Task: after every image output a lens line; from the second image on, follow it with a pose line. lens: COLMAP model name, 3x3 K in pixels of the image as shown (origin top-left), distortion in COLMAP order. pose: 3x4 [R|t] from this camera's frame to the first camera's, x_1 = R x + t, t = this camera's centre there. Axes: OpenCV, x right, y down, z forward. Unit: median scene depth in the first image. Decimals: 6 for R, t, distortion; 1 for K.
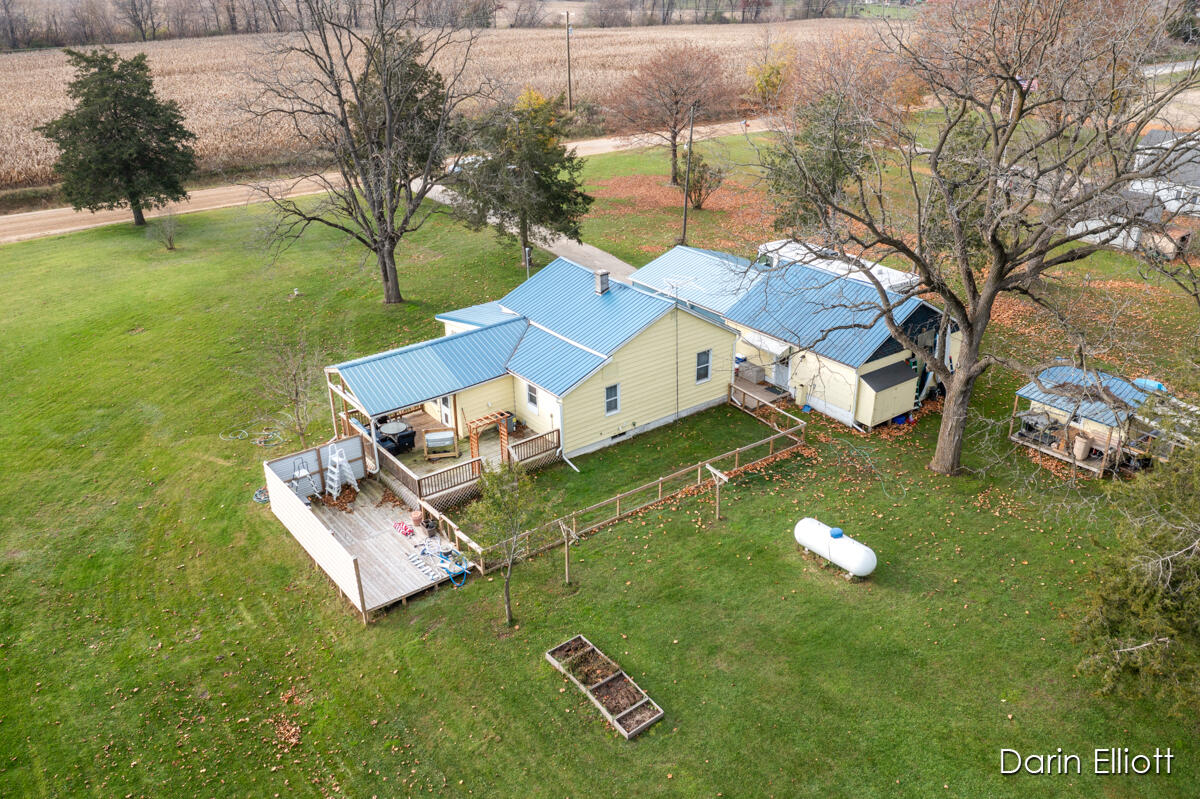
lens RADIAL K [[944.0, 0, 588.3], [0, 944.0, 422.5], [0, 0, 1]] dist [0.001422, 0.004470]
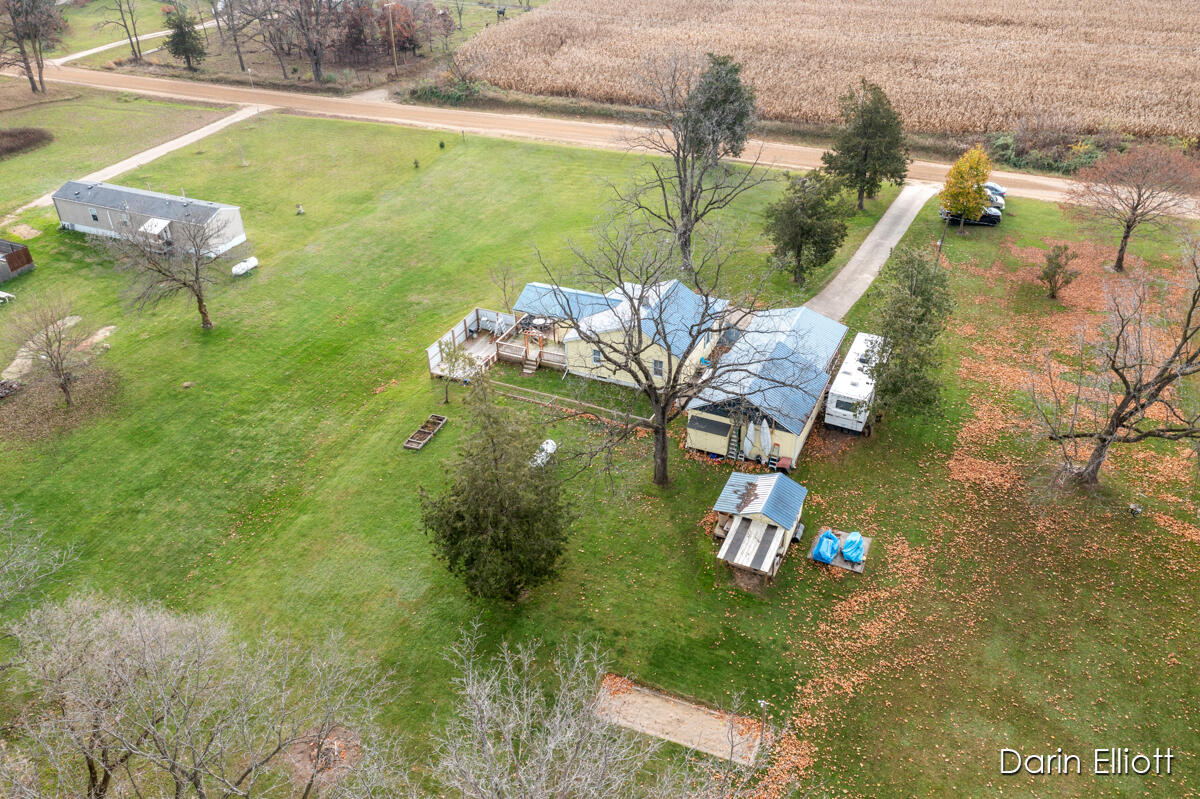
lens RADIAL K [[944.0, 0, 602.1], [0, 944.0, 395.9], [0, 0, 1]] dist [0.001422, 0.004470]
pose [[0.481107, 0.478255, -0.734717, 1.456196], [-0.373149, 0.870090, 0.322030, -0.568376], [0.793282, 0.119228, 0.597066, -0.115655]]
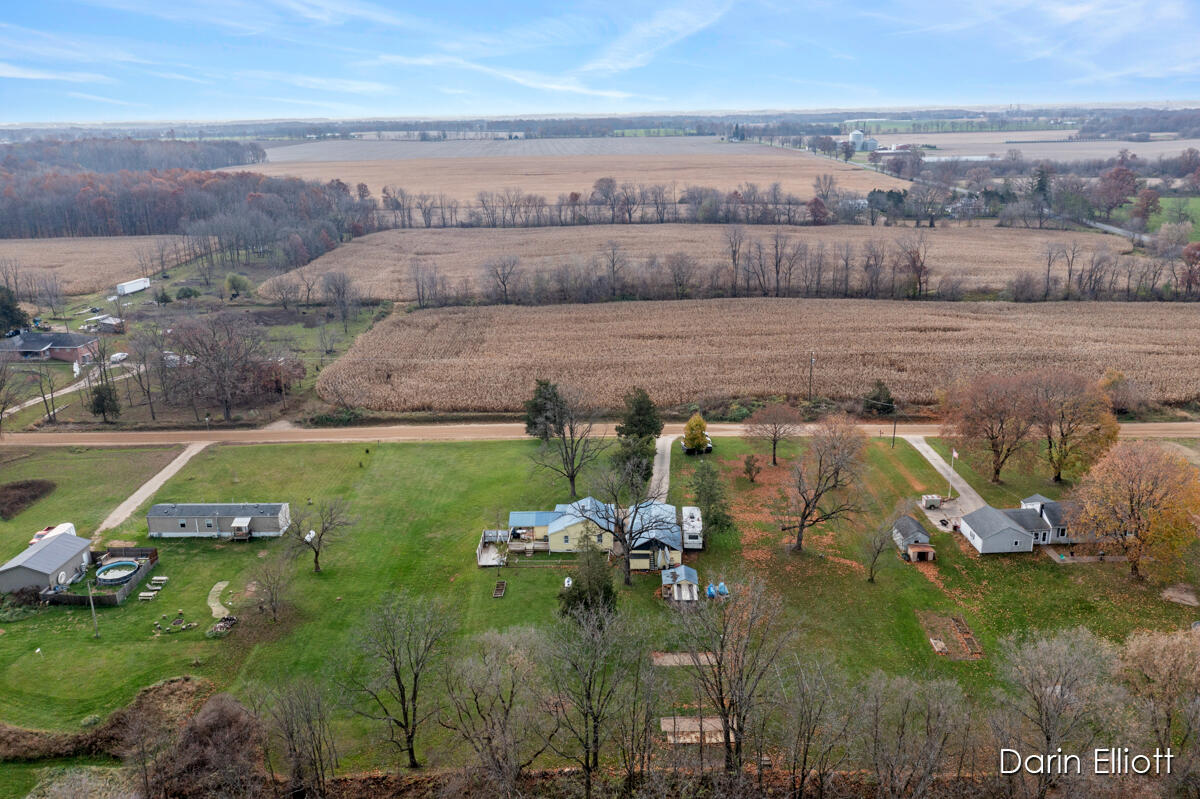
lens RADIAL K [[944.0, 0, 599.2], [0, 944.0, 402.5], [0, 0, 1]] dist [0.001422, 0.004470]
pose [[0.785544, 0.183261, -0.591046, 2.210260], [-0.267287, 0.961931, -0.056985, -0.363924], [0.558103, 0.202743, 0.804622, -2.013594]]
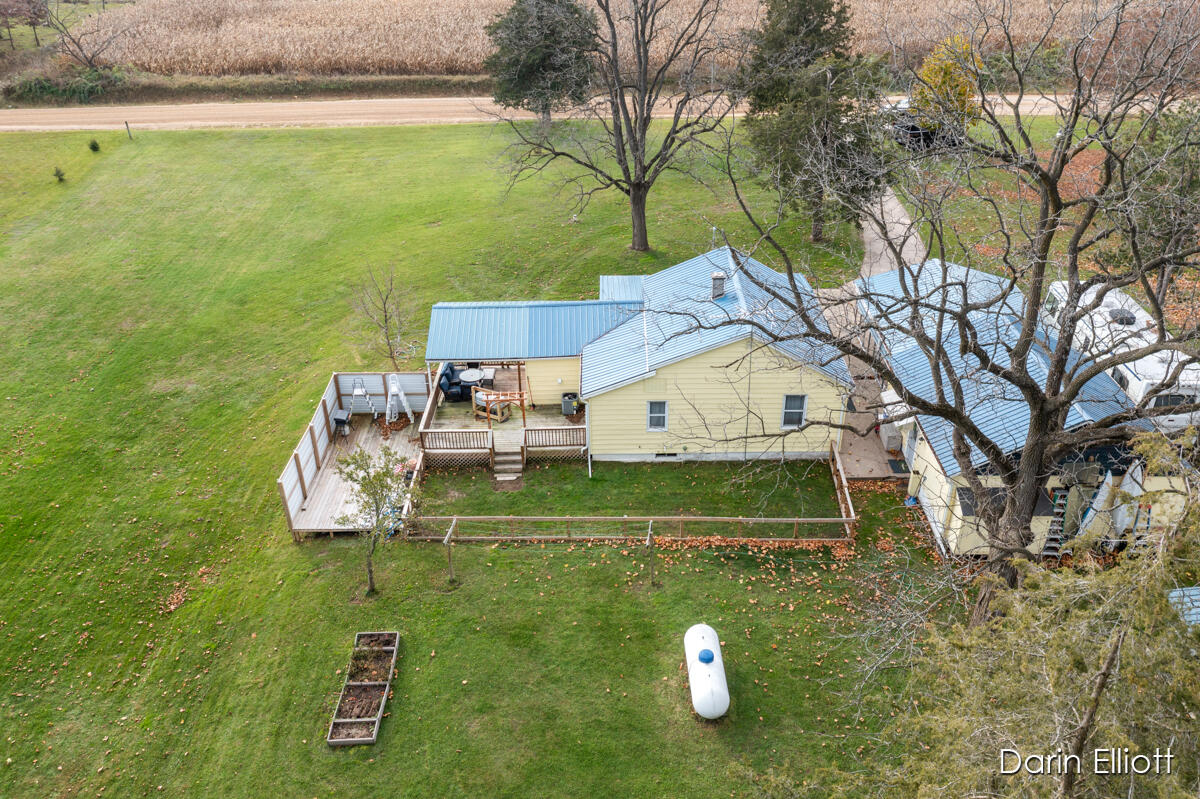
lens RADIAL K [[944.0, 0, 589.1], [0, 944.0, 412.6], [0, 0, 1]] dist [0.001422, 0.004470]
pose [[0.791634, 0.314494, -0.523841, 0.447901], [-0.264457, 0.949252, 0.170244, -0.164314], [0.550798, 0.003763, 0.834630, 0.199864]]
